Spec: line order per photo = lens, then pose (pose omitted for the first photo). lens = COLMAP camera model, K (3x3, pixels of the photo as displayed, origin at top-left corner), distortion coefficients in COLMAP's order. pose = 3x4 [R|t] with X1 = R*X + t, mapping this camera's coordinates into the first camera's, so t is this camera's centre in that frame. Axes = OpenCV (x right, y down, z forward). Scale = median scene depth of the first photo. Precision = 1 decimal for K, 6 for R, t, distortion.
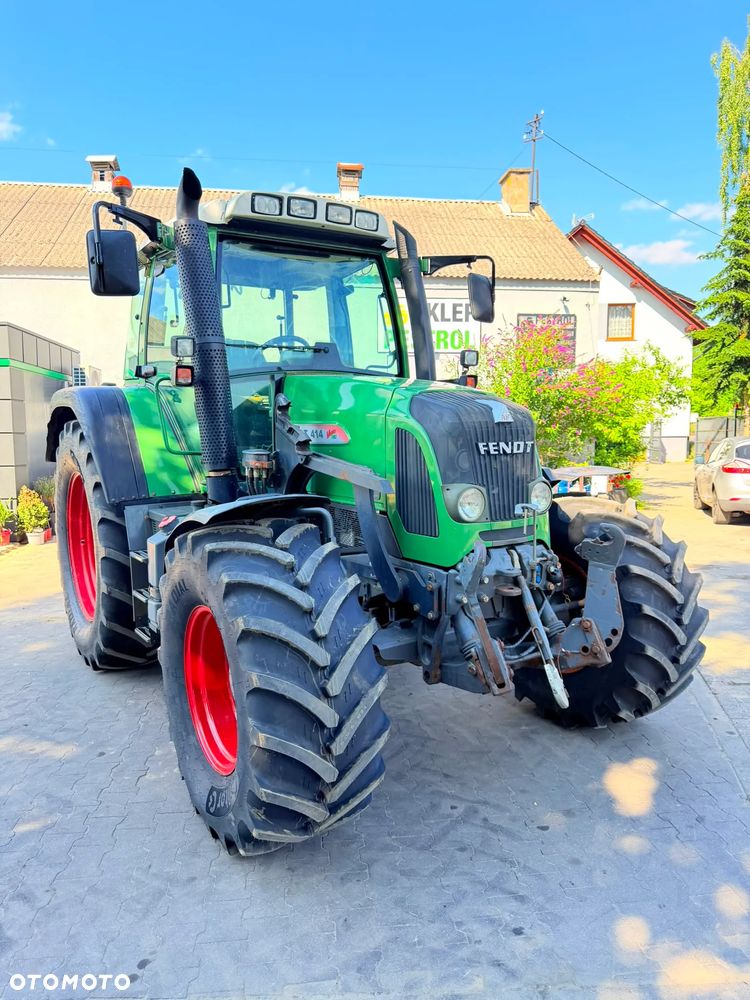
lens RADIAL K [[711.5, 0, 372.5], [0, 711.5, 504.1], [0, 0, 1]] dist [0.032887, -0.033619]
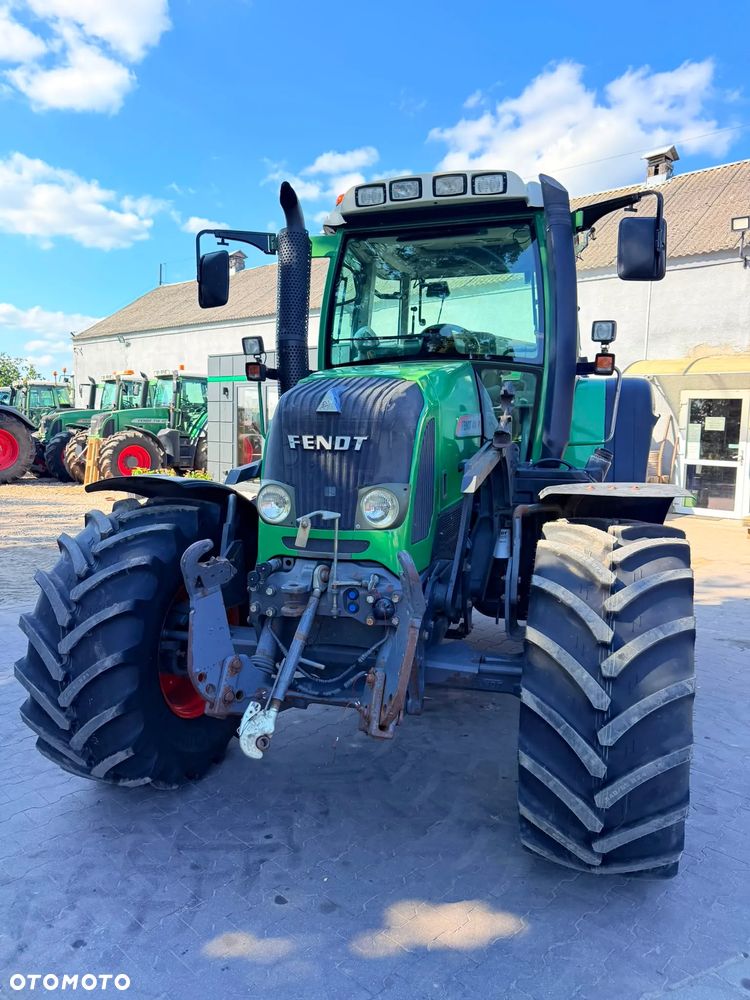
lens RADIAL K [[710.0, 0, 376.7], [0, 710.0, 497.9], [0, 0, 1]] dist [0.002755, -0.002380]
pose [[0.644502, 0.100050, -0.758029, 0.722610], [-0.104111, 0.993652, 0.042631, -0.047516], [0.757482, 0.051443, 0.650826, 0.425890]]
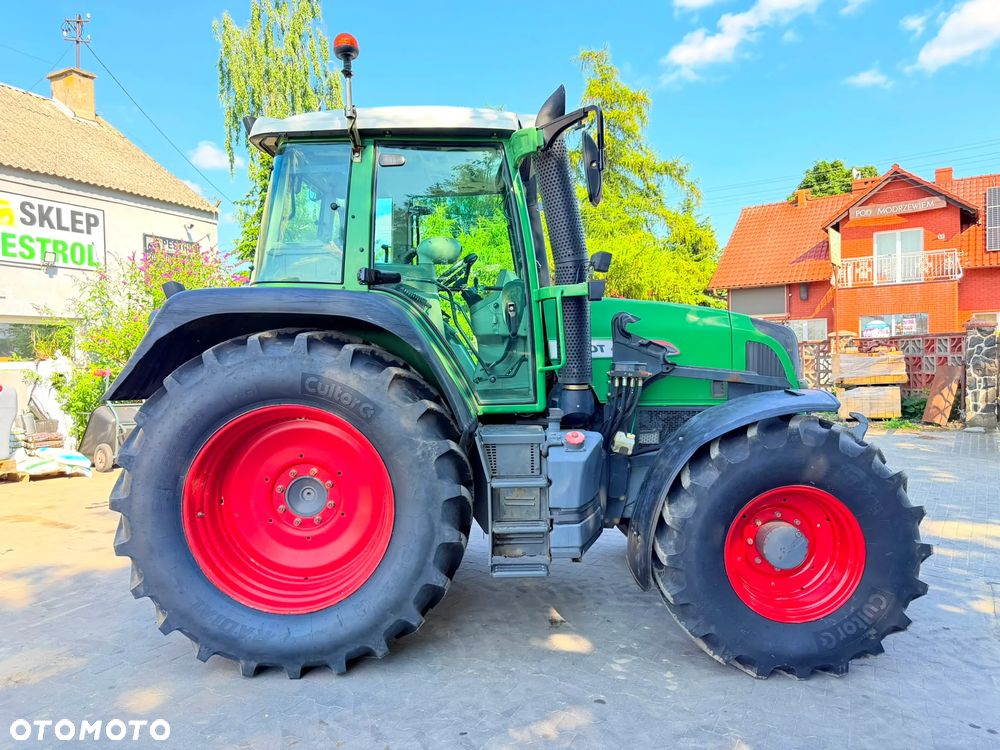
lens RADIAL K [[713.0, 0, 495.6], [0, 713.0, 375.3], [0, 0, 1]] dist [0.011104, -0.010281]
pose [[0.555756, -0.023129, 0.831024, -1.182260], [0.099069, 0.994332, -0.038579, -0.034162], [-0.825422, 0.103769, 0.554897, 0.569290]]
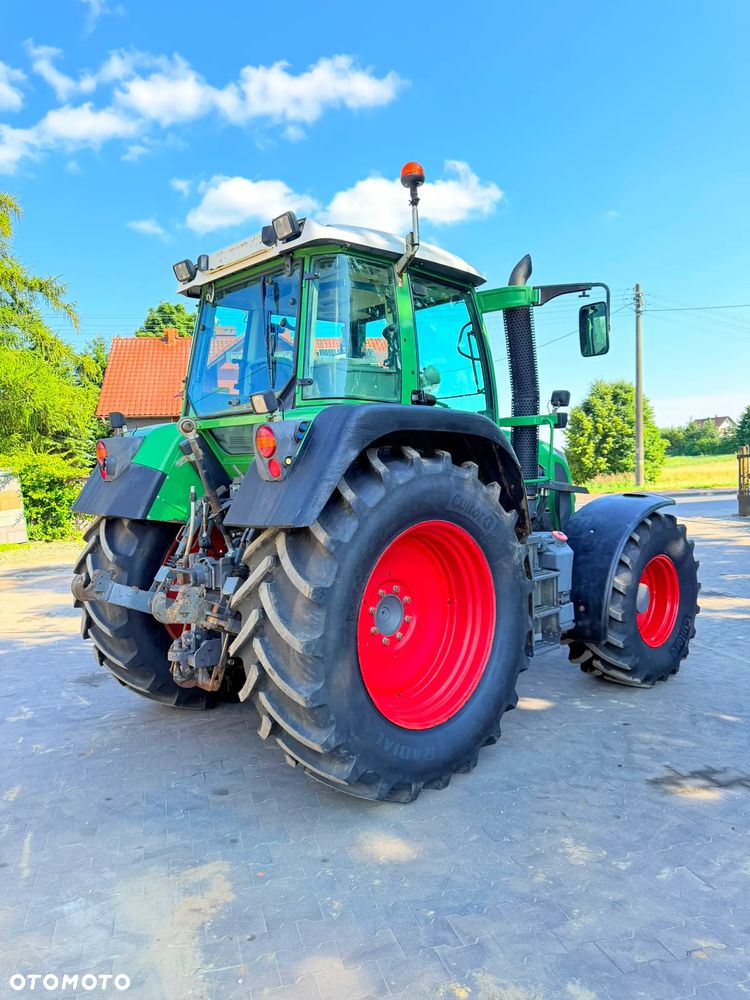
lens RADIAL K [[711.5, 0, 372.5], [0, 711.5, 504.1], [0, 0, 1]] dist [0.032887, -0.033619]
pose [[-0.184986, -0.029120, 0.982310, -1.481532], [0.136346, 0.989133, 0.054998, -0.146192], [-0.973237, 0.144108, -0.179005, 1.580221]]
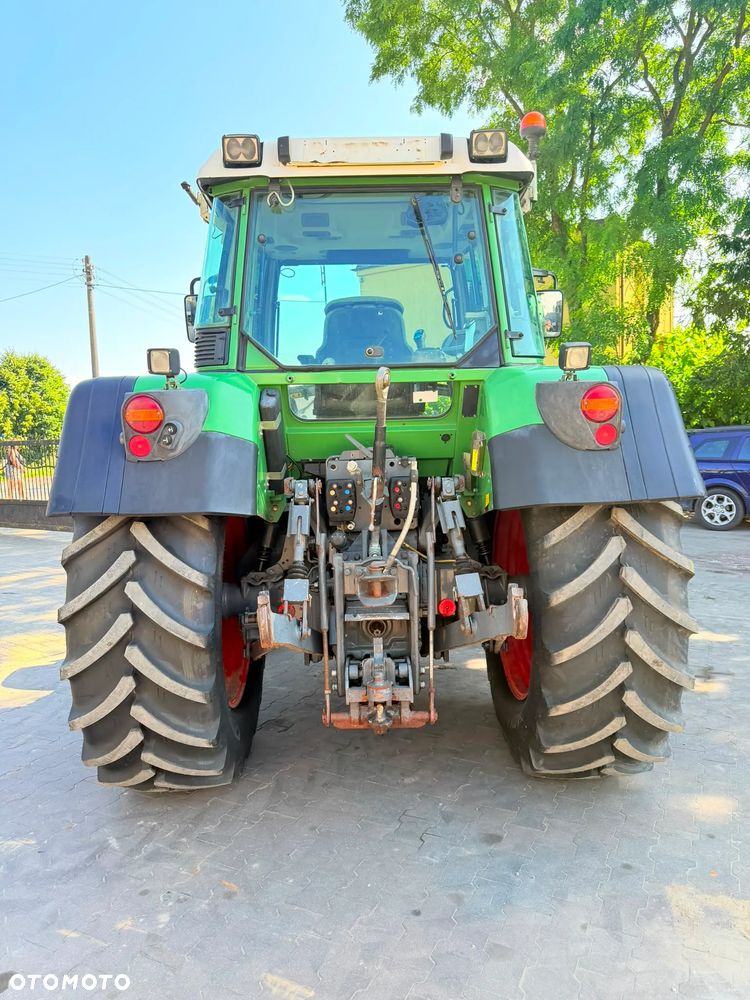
lens RADIAL K [[712.4, 0, 377.5], [0, 712.4, 503.1], [0, 0, 1]] dist [0.009106, -0.008309]
pose [[-0.849420, -0.014924, 0.527506, -0.789541], [0.097139, 0.978097, 0.184091, -0.251197], [-0.518700, 0.207612, -0.829366, 2.310765]]
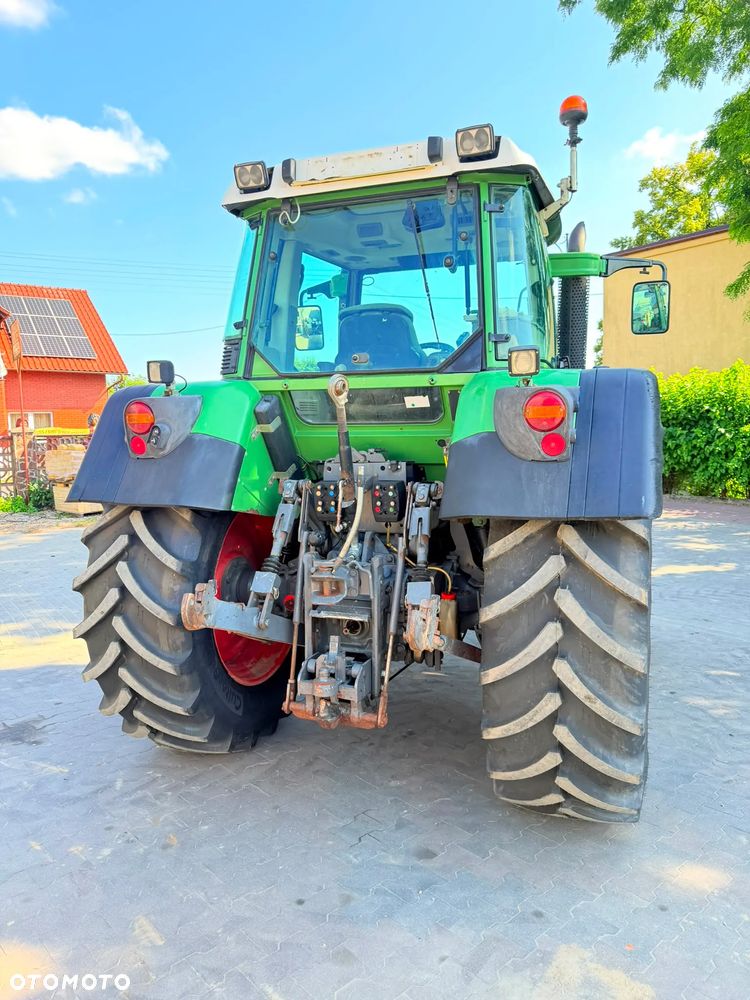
lens RADIAL K [[713.0, 0, 375.0], [0, 713.0, 500.0], [0, 0, 1]] dist [0.011104, -0.010281]
pose [[-0.602015, -0.051844, 0.796800, -1.051601], [0.106416, 0.983779, 0.144411, -0.225110], [-0.791362, 0.171730, -0.586732, 2.097872]]
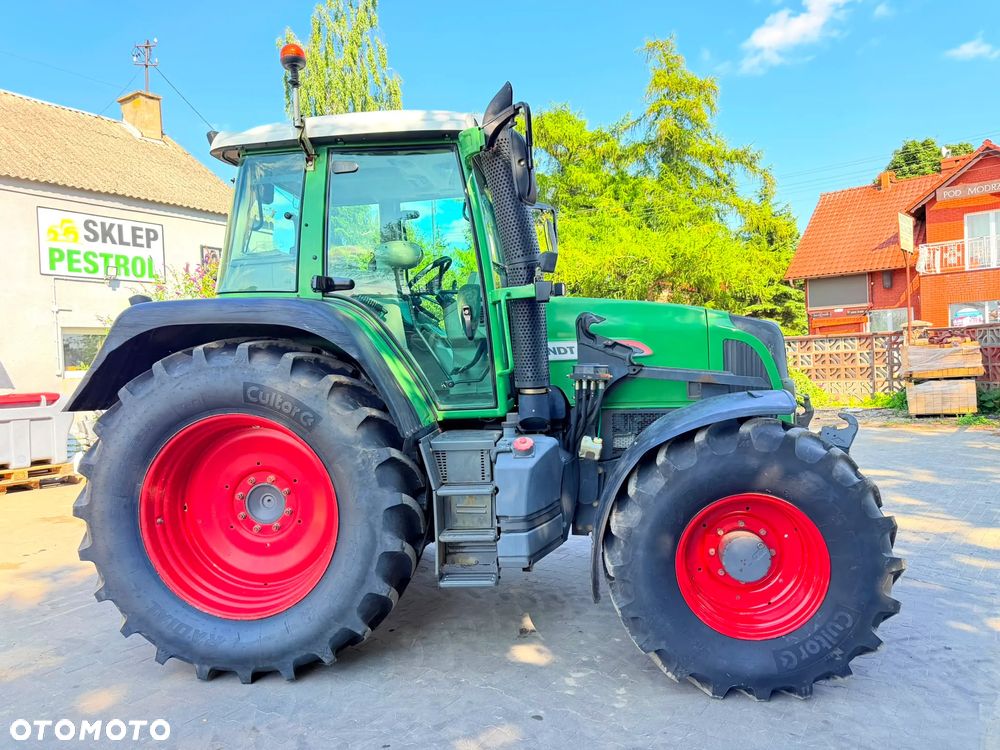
lens RADIAL K [[713.9, 0, 499.2], [0, 713.9, 373.6], [0, 0, 1]] dist [0.004390, -0.002883]
pose [[0.643200, -0.033856, 0.764950, -1.053614], [0.111622, 0.992496, -0.049930, -0.024791], [-0.757519, 0.117500, 0.642152, 0.431609]]
